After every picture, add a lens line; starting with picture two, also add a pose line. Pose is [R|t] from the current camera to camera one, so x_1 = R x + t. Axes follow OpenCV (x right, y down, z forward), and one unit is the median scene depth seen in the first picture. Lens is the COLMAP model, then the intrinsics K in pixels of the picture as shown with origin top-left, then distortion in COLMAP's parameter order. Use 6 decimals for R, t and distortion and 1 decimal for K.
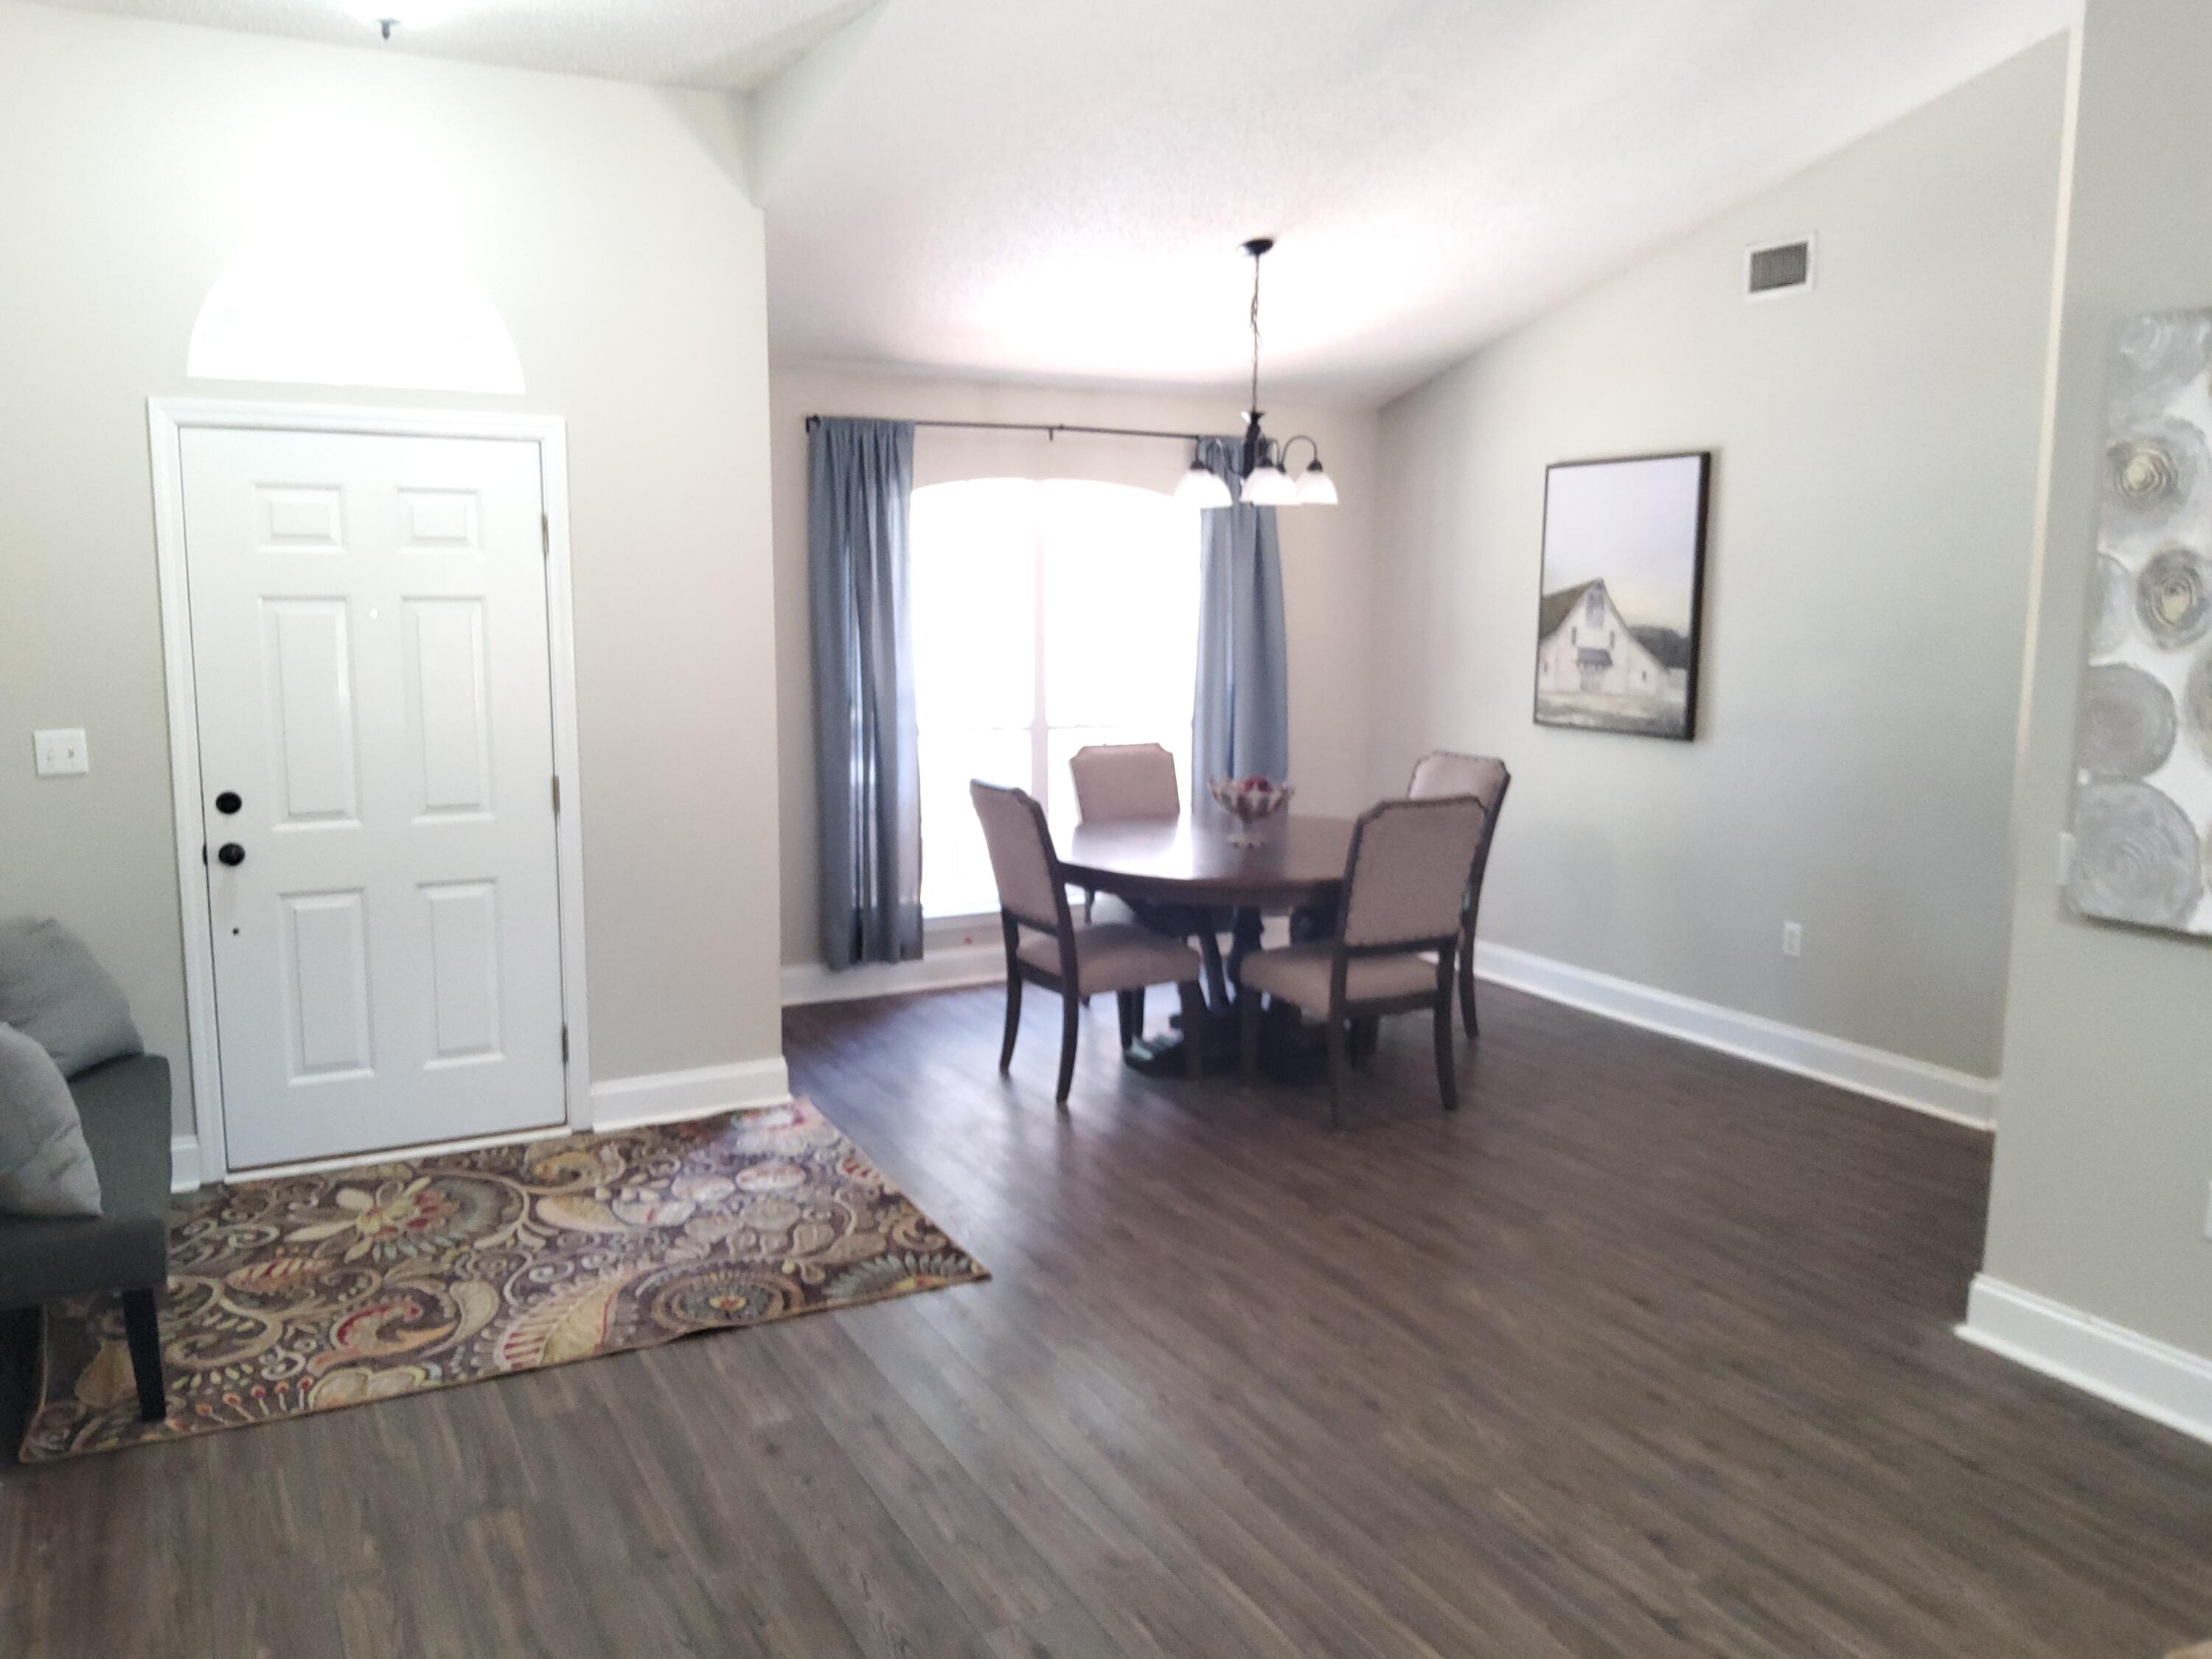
lens RADIAL K [[1665.1, 0, 1095.8], [0, 1665.1, 822.6], [0, 0, 1]] dist [0.043319, -0.098066]
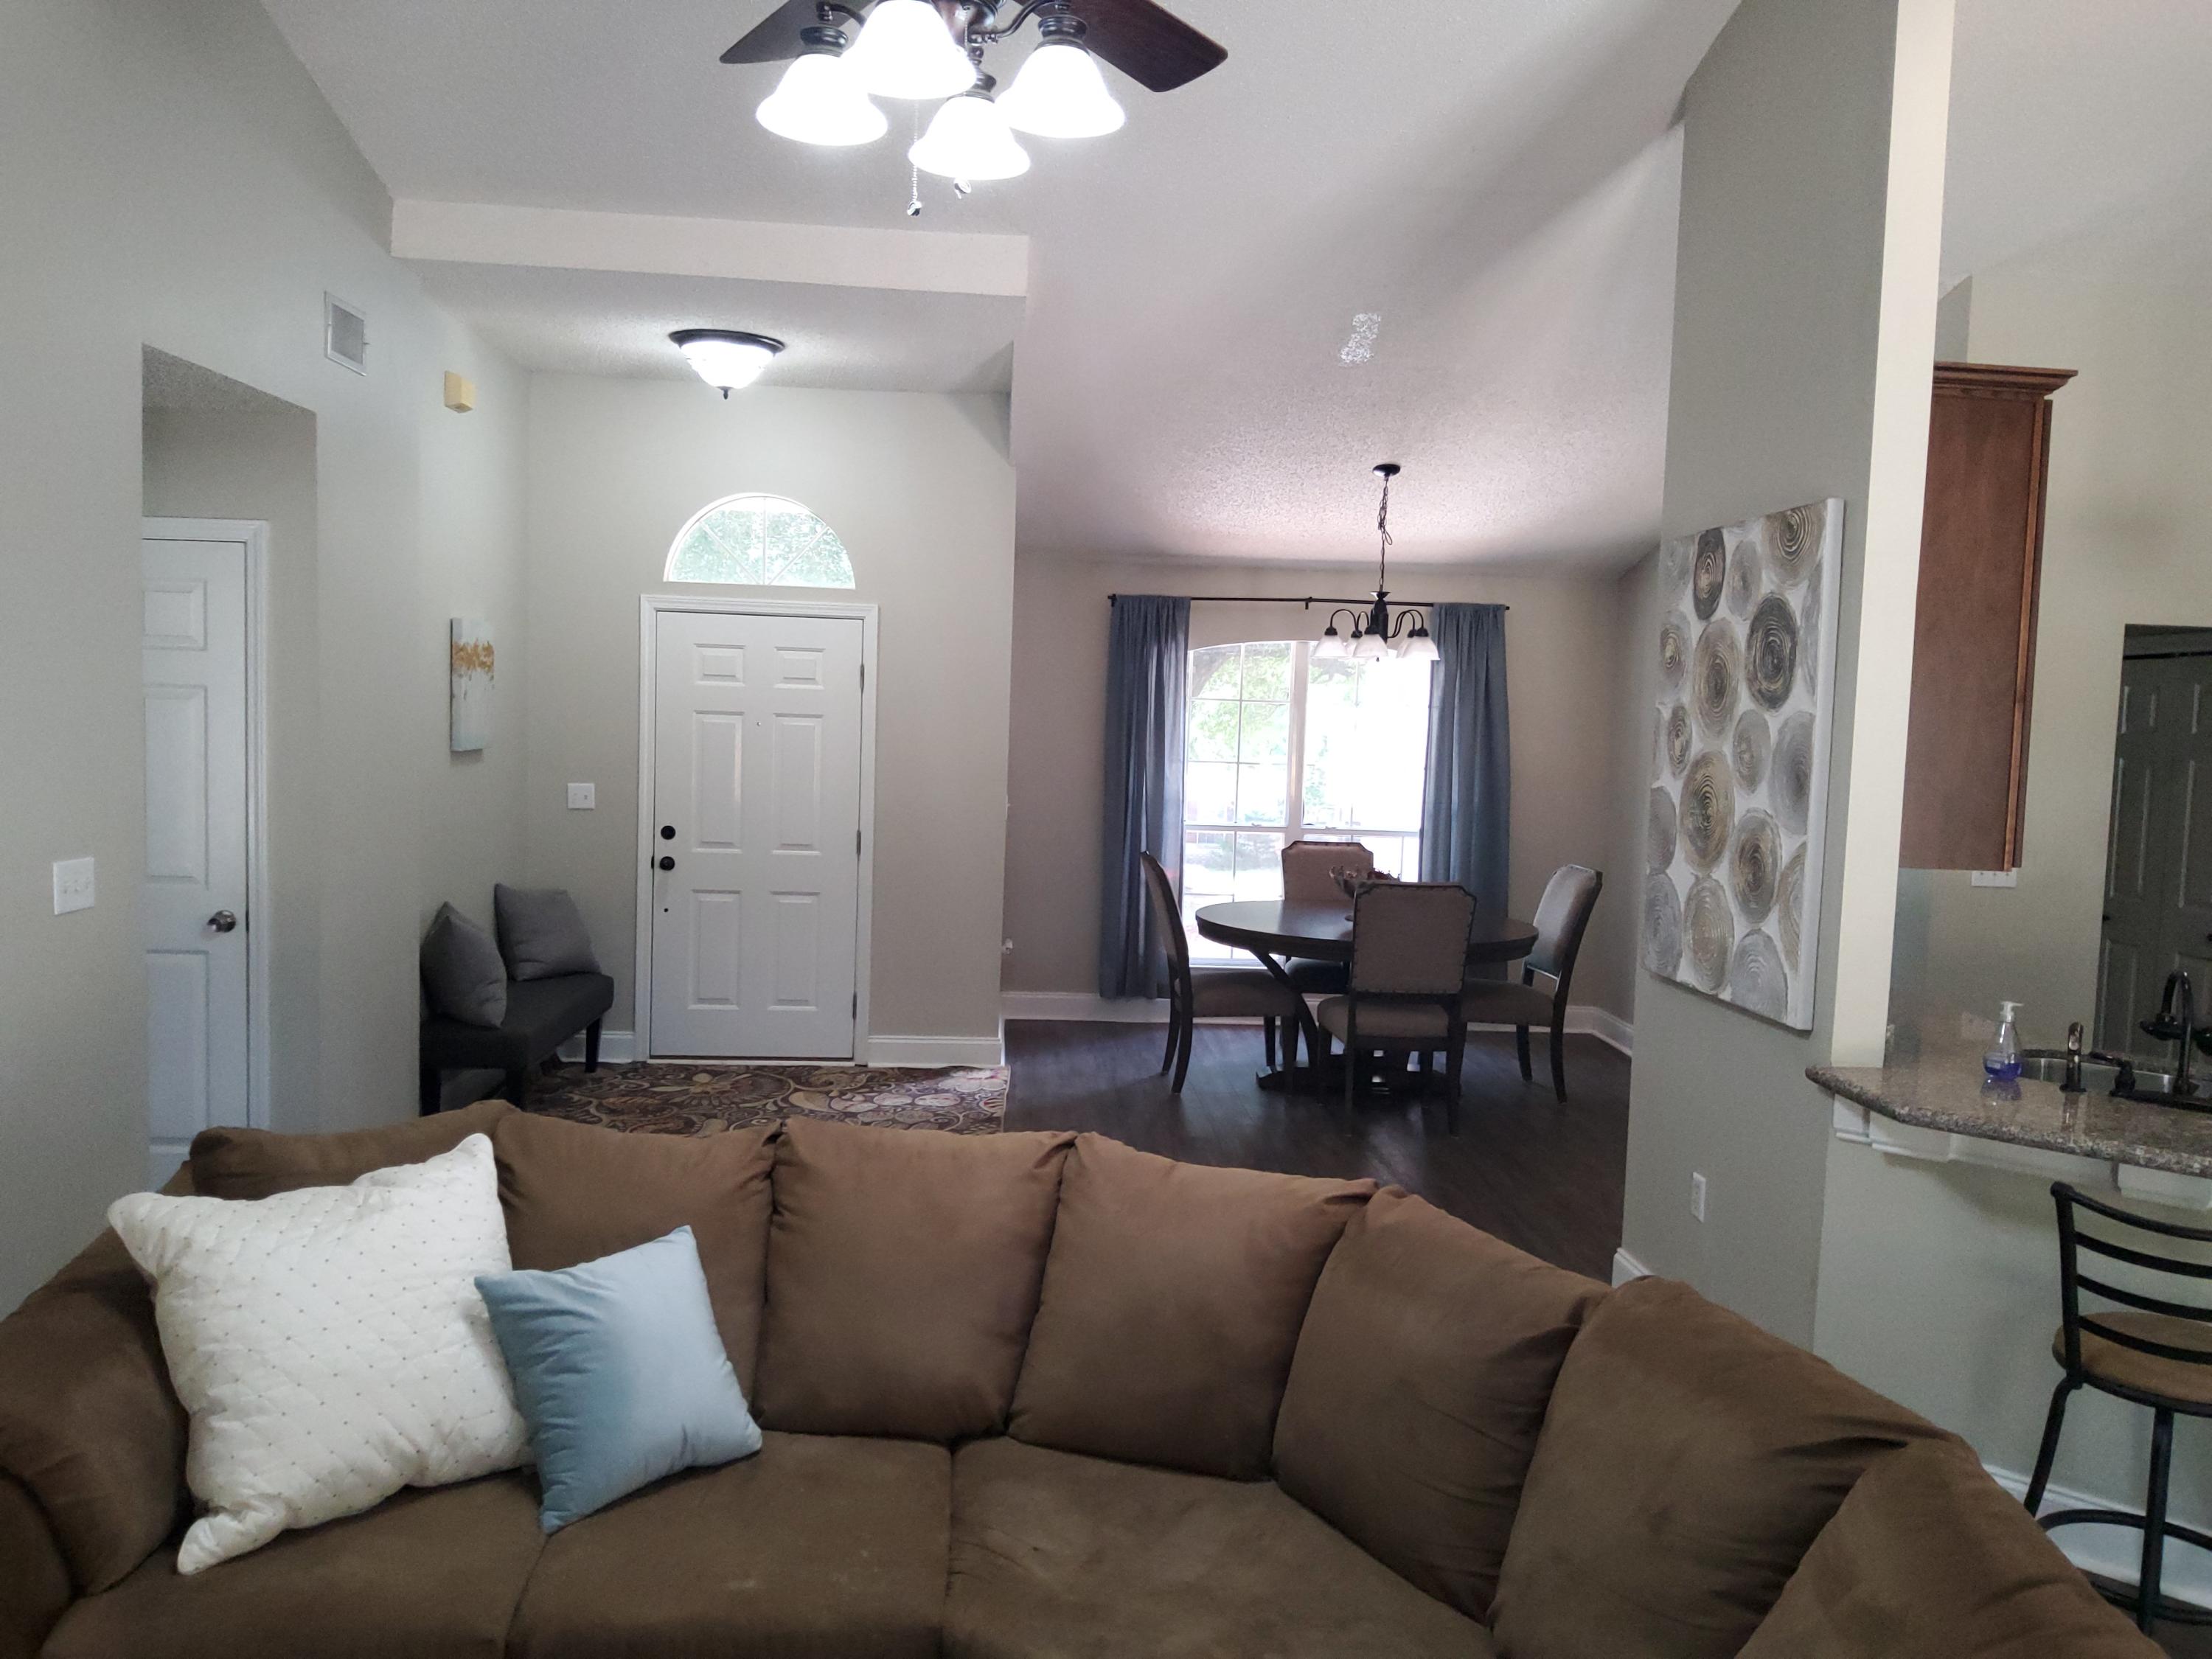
lens RADIAL K [[1655.4, 0, 1111.2], [0, 1655.4, 819.4], [0, 0, 1]] dist [0.116567, -0.196866]
pose [[0.908889, 0.050822, -0.413931, 0.526675], [-0.084555, 0.994389, -0.063571, 0.040274], [0.408377, 0.092778, 0.908086, -0.306989]]
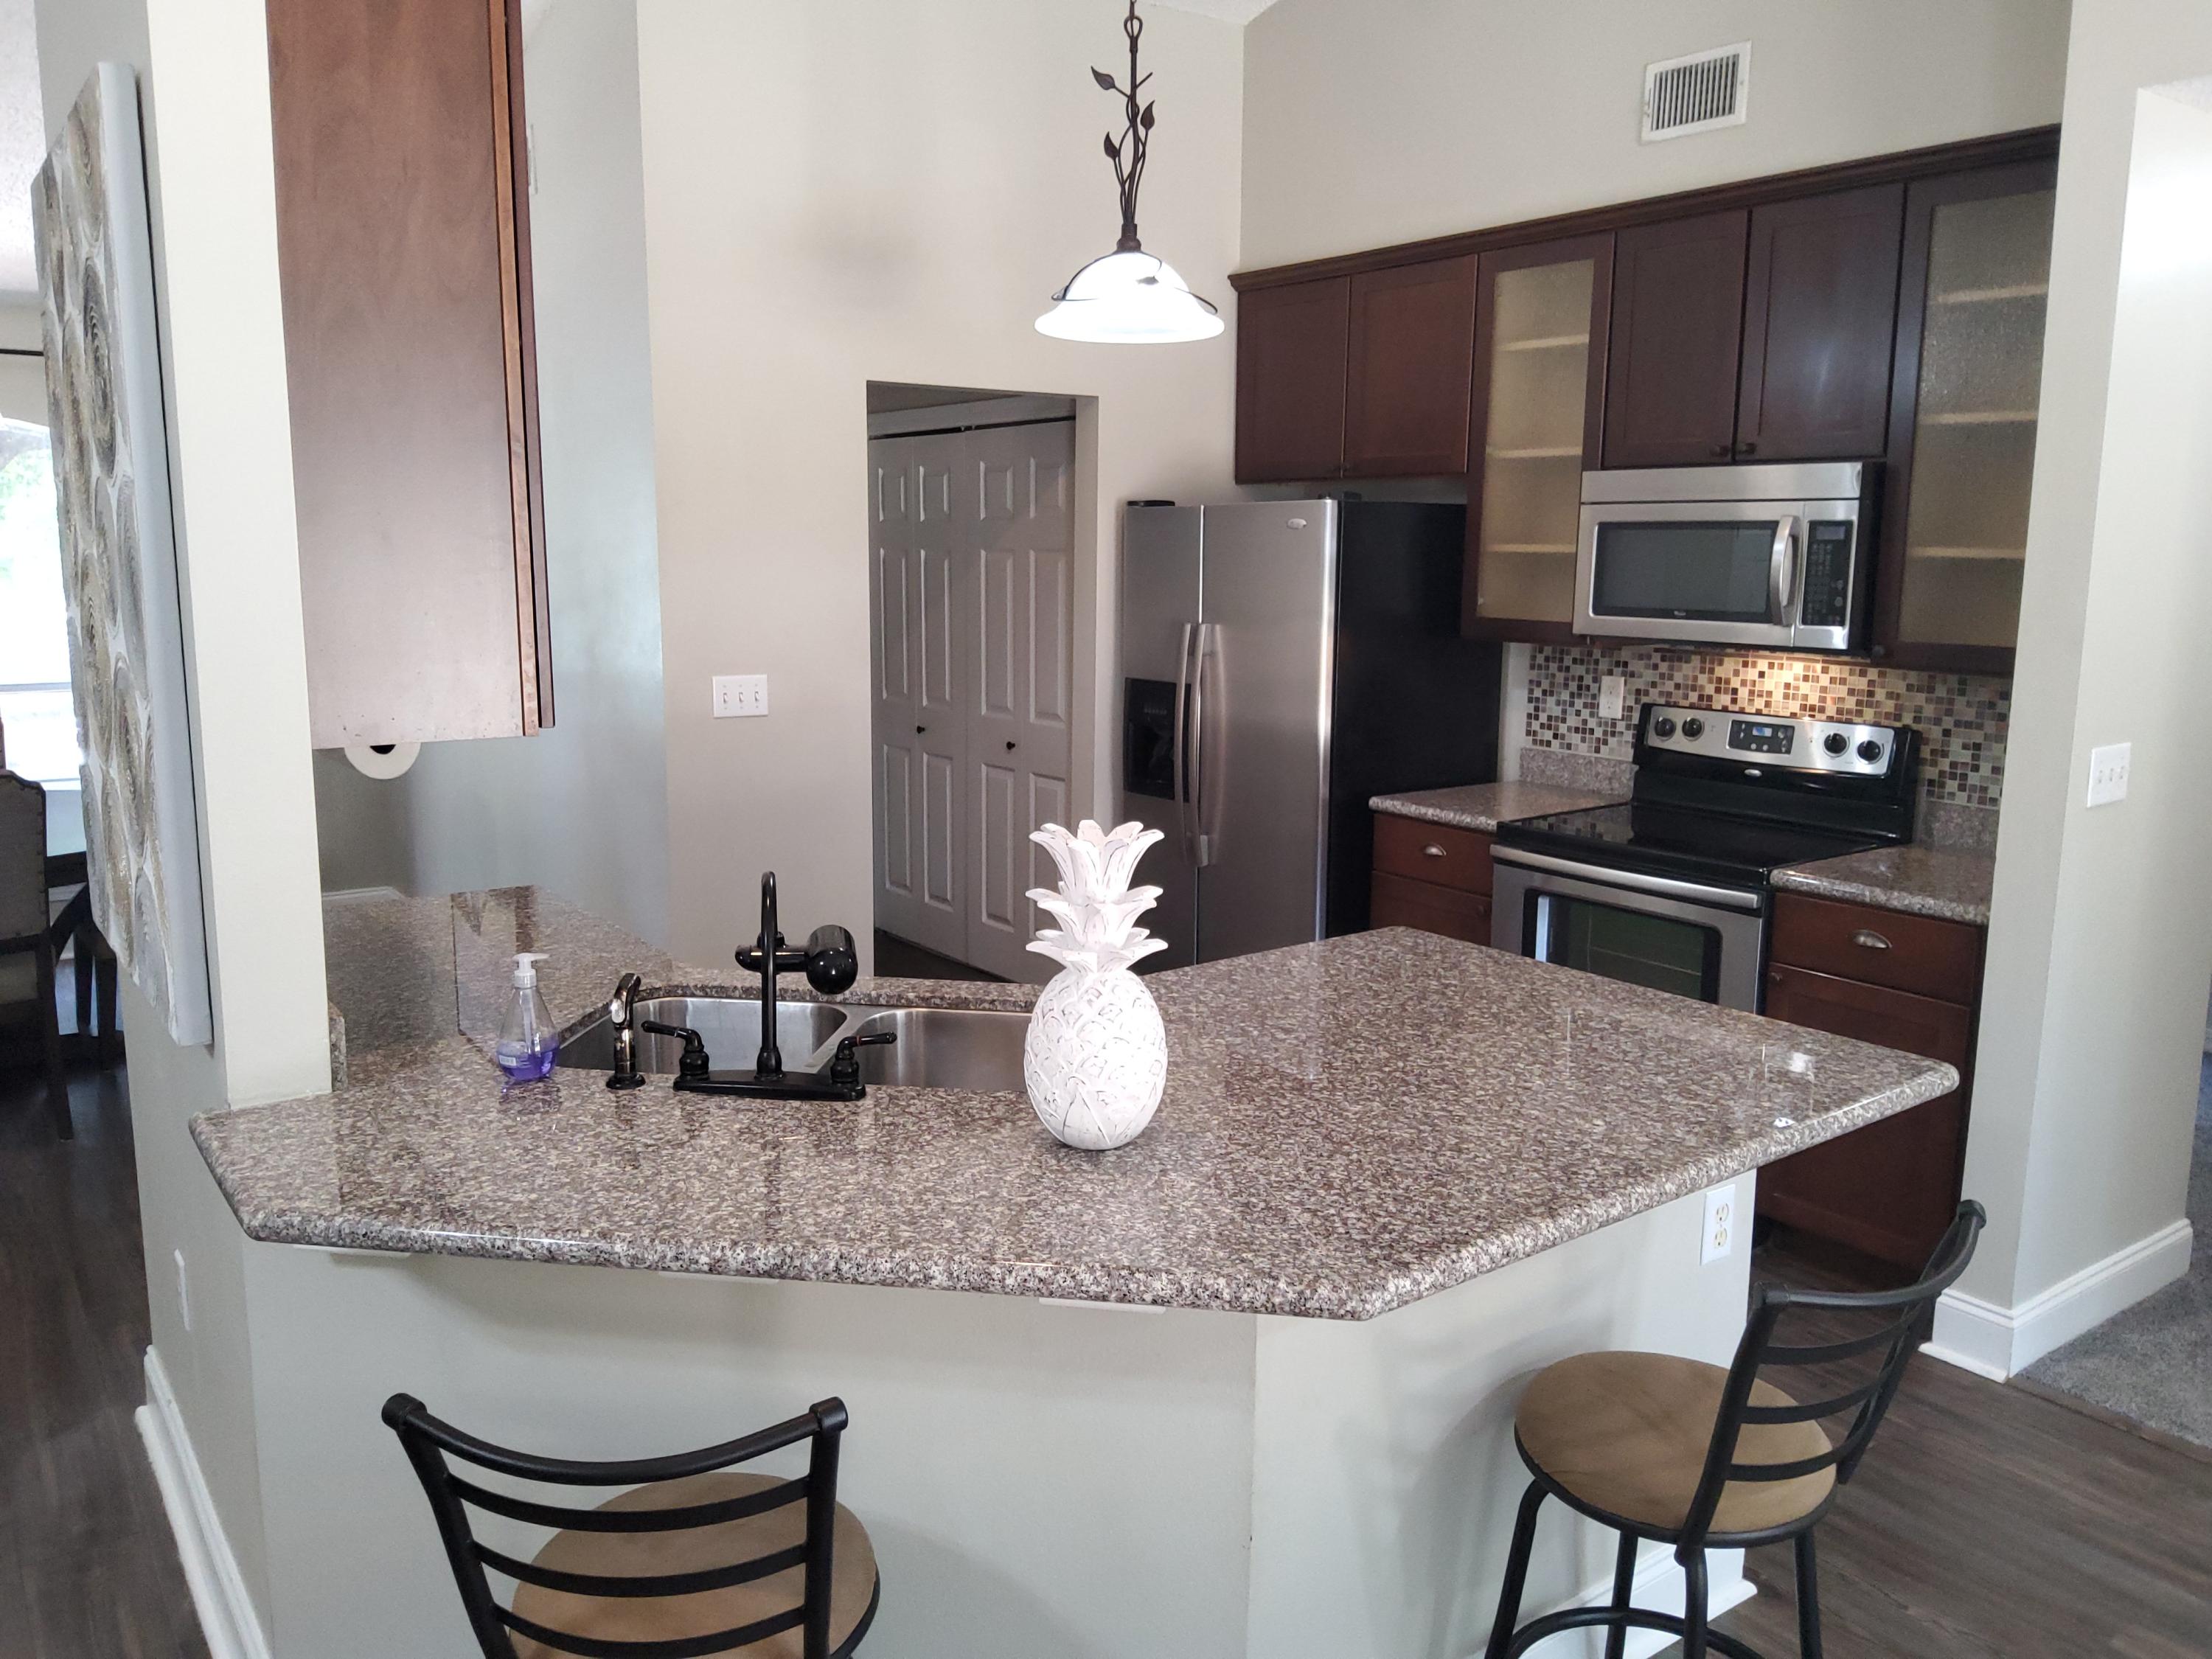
lens RADIAL K [[1655.4, 0, 1111.2], [0, 1655.4, 819.4], [0, 0, 1]] dist [0.116567, -0.196866]
pose [[0.990176, -0.023389, 0.137857, 0.677671], [0.019291, 0.999334, 0.030985, -0.007505], [-0.138490, -0.028021, 0.989967, 0.068984]]
